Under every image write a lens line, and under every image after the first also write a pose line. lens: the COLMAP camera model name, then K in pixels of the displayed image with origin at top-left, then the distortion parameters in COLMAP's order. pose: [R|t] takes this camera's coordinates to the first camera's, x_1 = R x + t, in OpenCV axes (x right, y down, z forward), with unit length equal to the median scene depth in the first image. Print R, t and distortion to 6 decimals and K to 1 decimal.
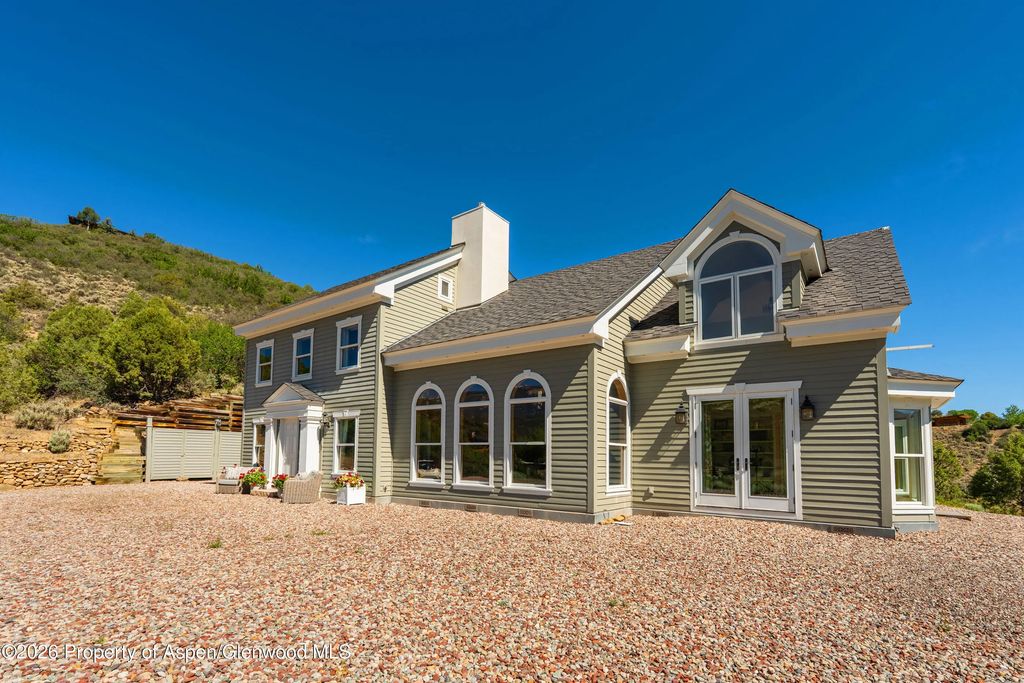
lens RADIAL K [[486.5, 0, 514.9], [0, 486.5, 429.5], [0, 0, 1]] dist [-0.000876, -0.000019]
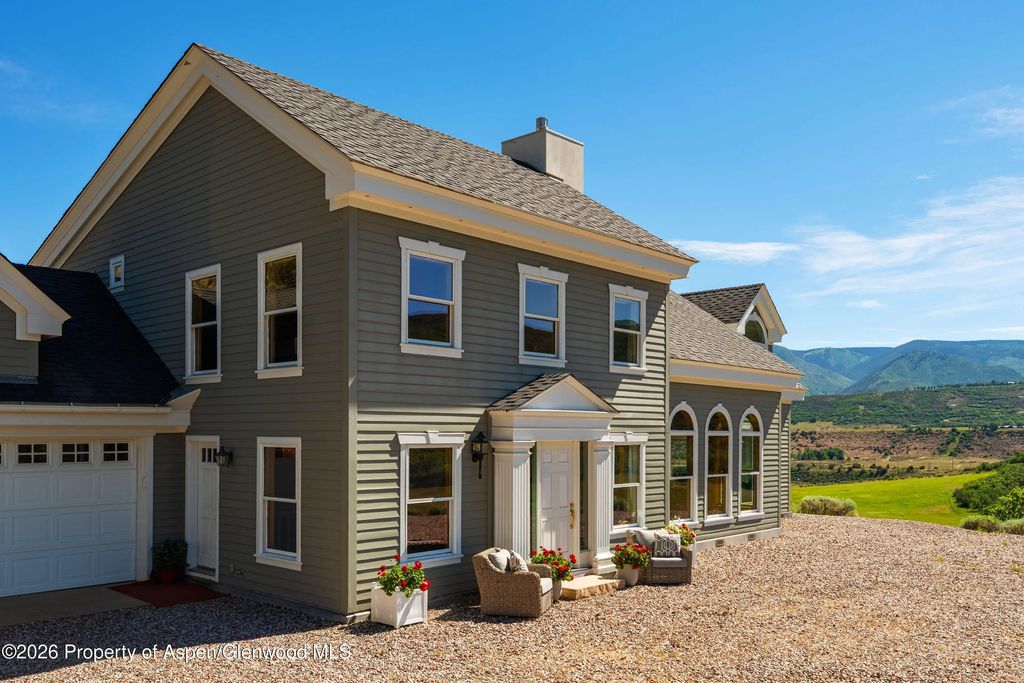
lens RADIAL K [[827.1, 0, 511.9], [0, 827.1, 422.9], [0, 0, 1]] dist [0.006288, 0.001720]
pose [[0.123299, -0.001329, 0.992369, -1.788454], [-0.065608, 0.997800, 0.009488, -0.063640], [-0.990198, -0.066277, 0.122941, 1.249133]]
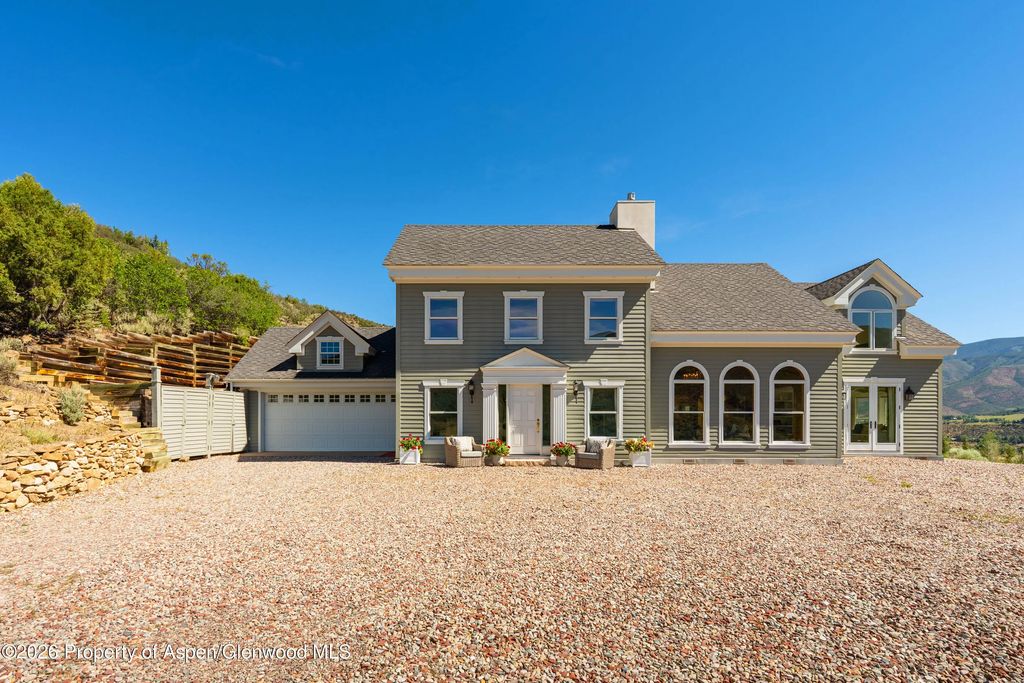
lens RADIAL K [[514.5, 0, 508.1], [0, 514.5, 419.5], [0, 0, 1]] dist [-0.000112, -0.000022]
pose [[0.807415, -0.012138, 0.589859, -1.439862], [-0.026389, 0.998045, 0.056660, -0.013931], [-0.589393, -0.061314, 0.805516, 0.266940]]
